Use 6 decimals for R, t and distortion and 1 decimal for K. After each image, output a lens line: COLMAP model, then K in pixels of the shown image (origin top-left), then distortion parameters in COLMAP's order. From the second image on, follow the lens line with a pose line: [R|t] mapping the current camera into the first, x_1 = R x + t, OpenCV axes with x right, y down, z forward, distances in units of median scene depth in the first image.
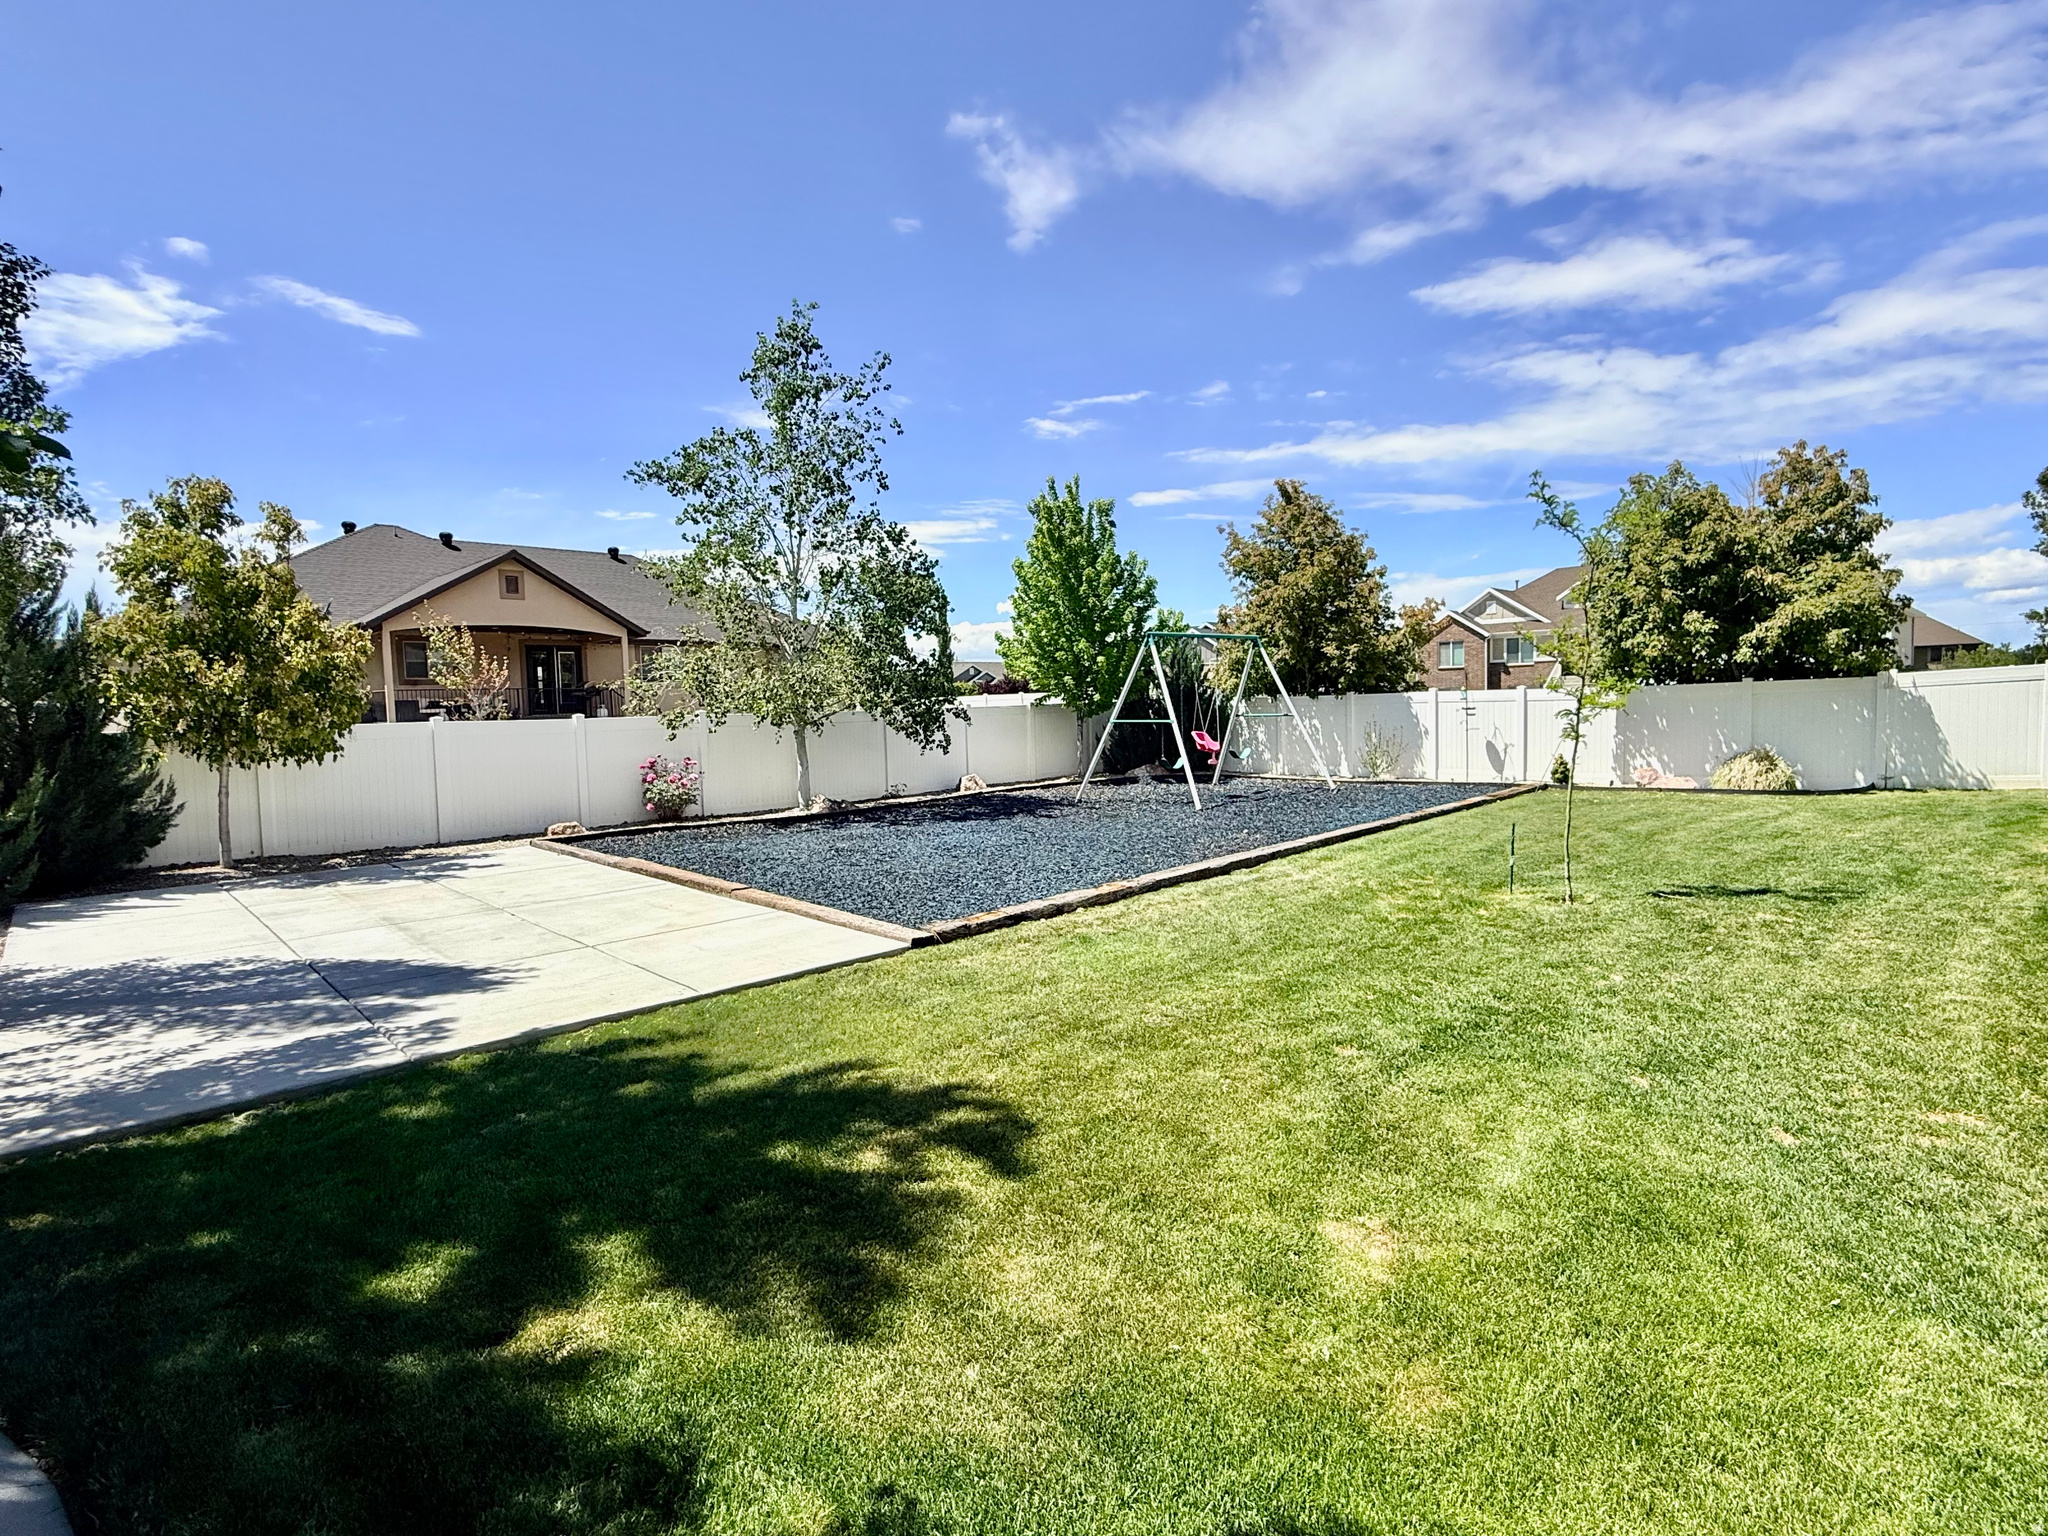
lens RADIAL K [[1036.2, 0, 1032.0], [0, 1036.2, 768.0], [0, 0, 1]] dist [0.006281, -0.001922]
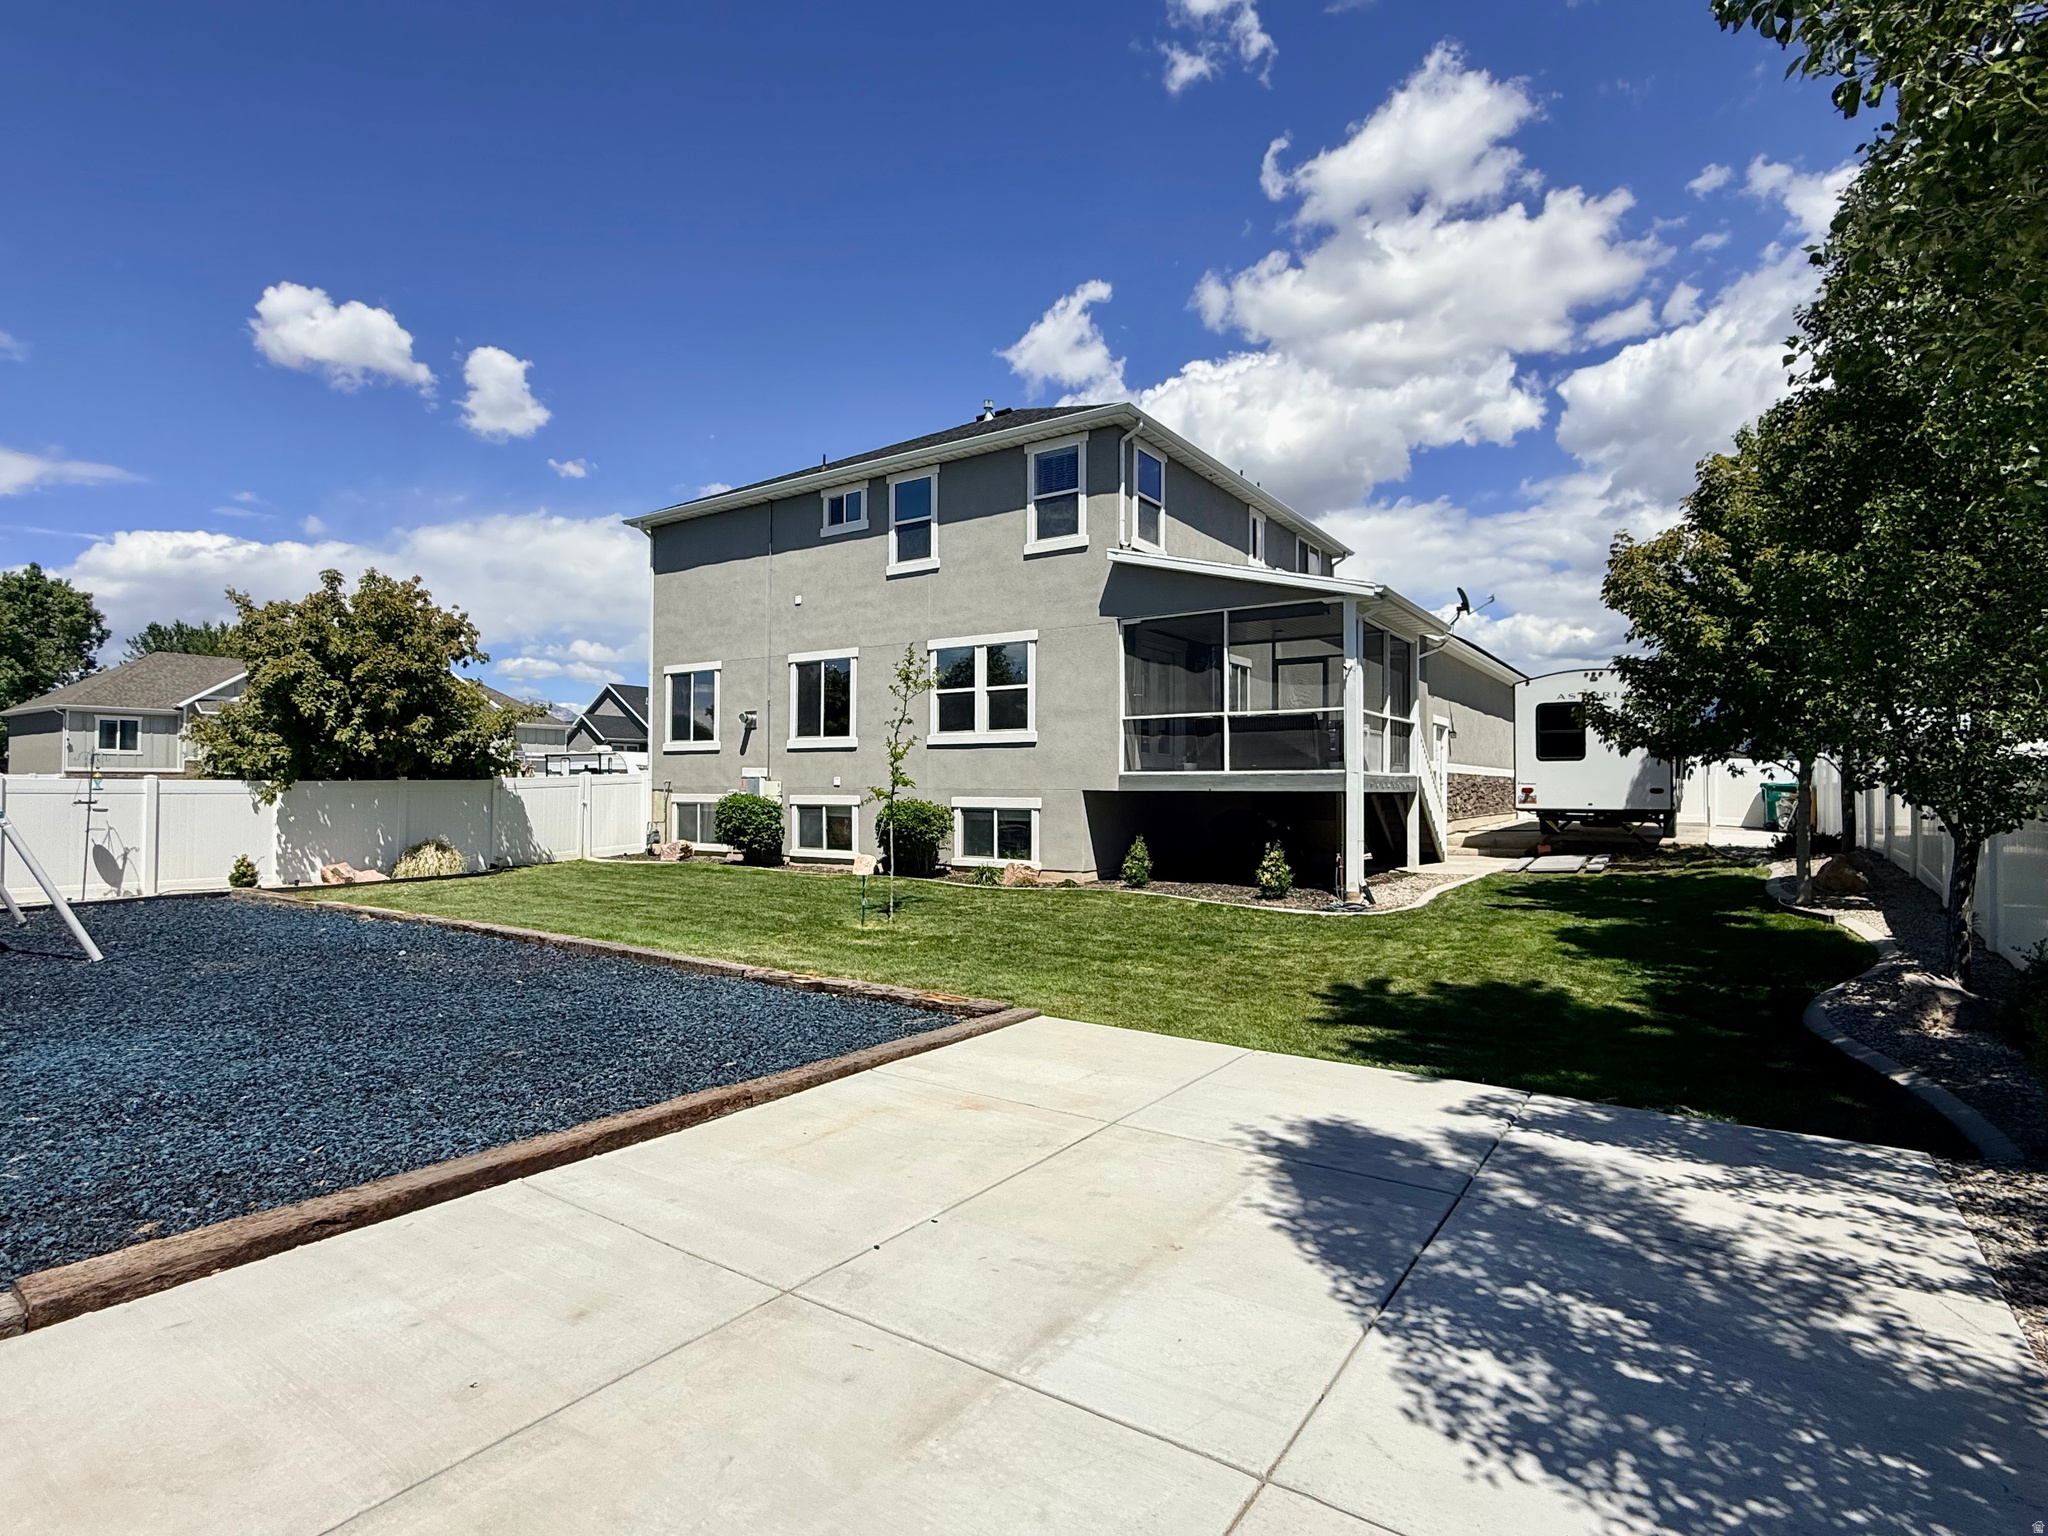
lens RADIAL K [[1036.2, 0, 1018.0], [0, 1036.2, 771.2], [0, 0, 1]] dist [0.006281, -0.001922]
pose [[-0.208237, 0.043043, 0.977131, -0.858677], [0.062628, 0.997568, -0.030596, -0.028422], [-0.976071, 0.054825, -0.210426, 0.959423]]
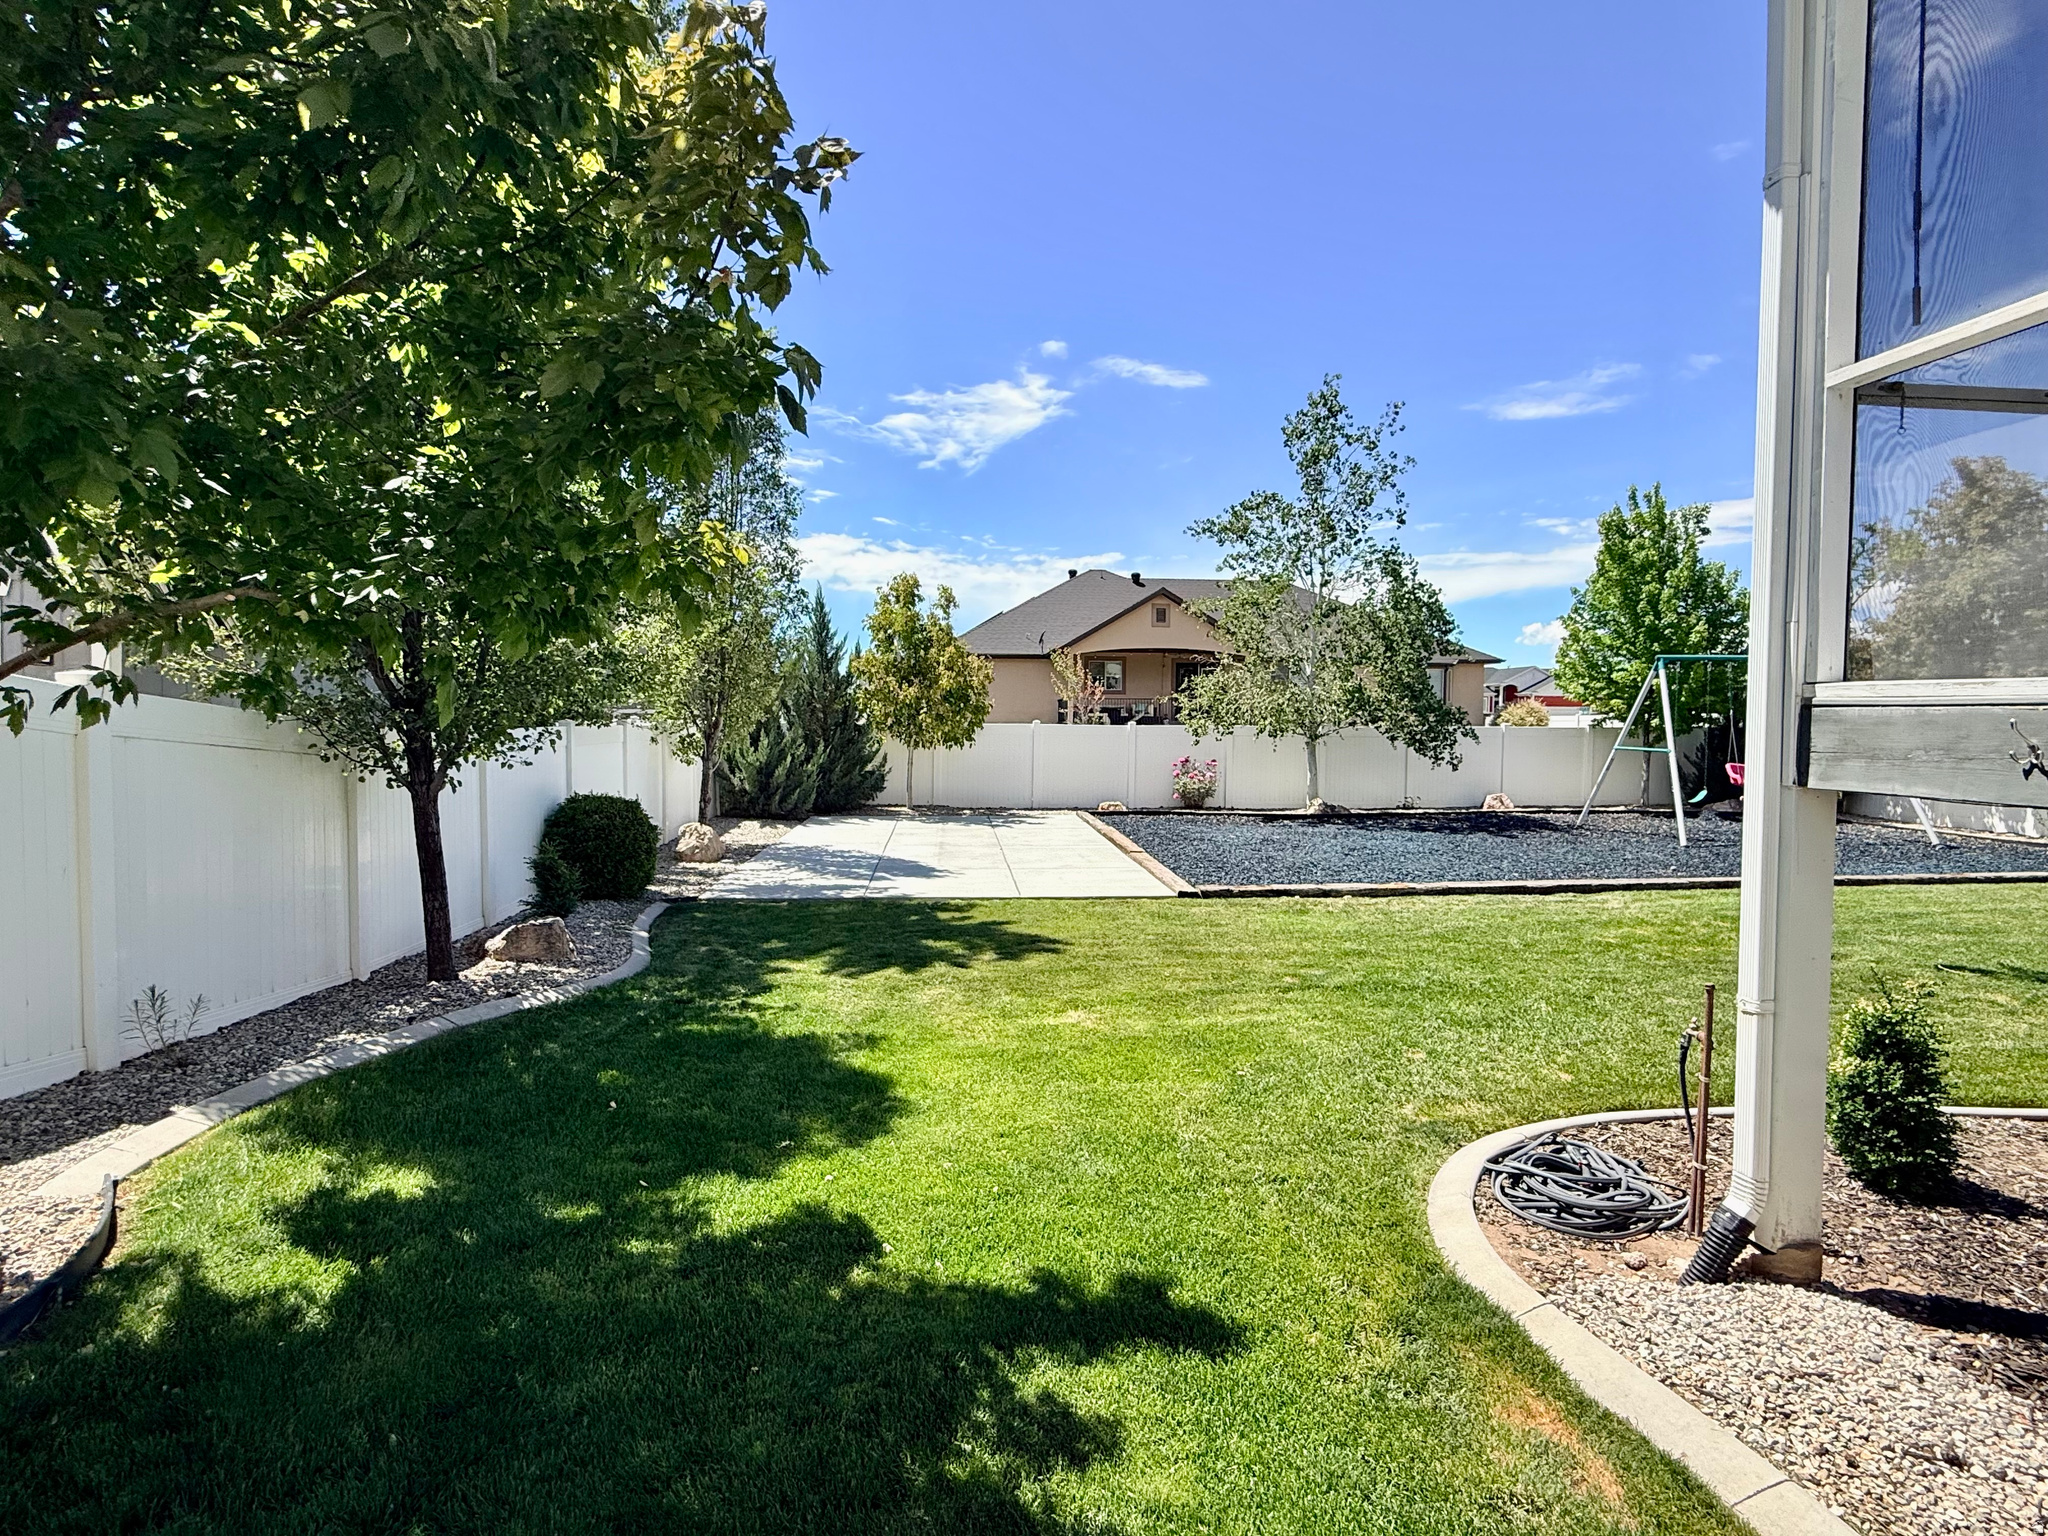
lens RADIAL K [[1036.2, 0, 1008.5], [0, 1036.2, 760.9], [0, 0, 1]] dist [0.006281, -0.001922]
pose [[0.763036, 0.058043, -0.643744, 0.273208], [-0.066955, 0.997700, 0.010596, -0.004897], [0.642878, 0.035016, 0.765167, -0.103379]]
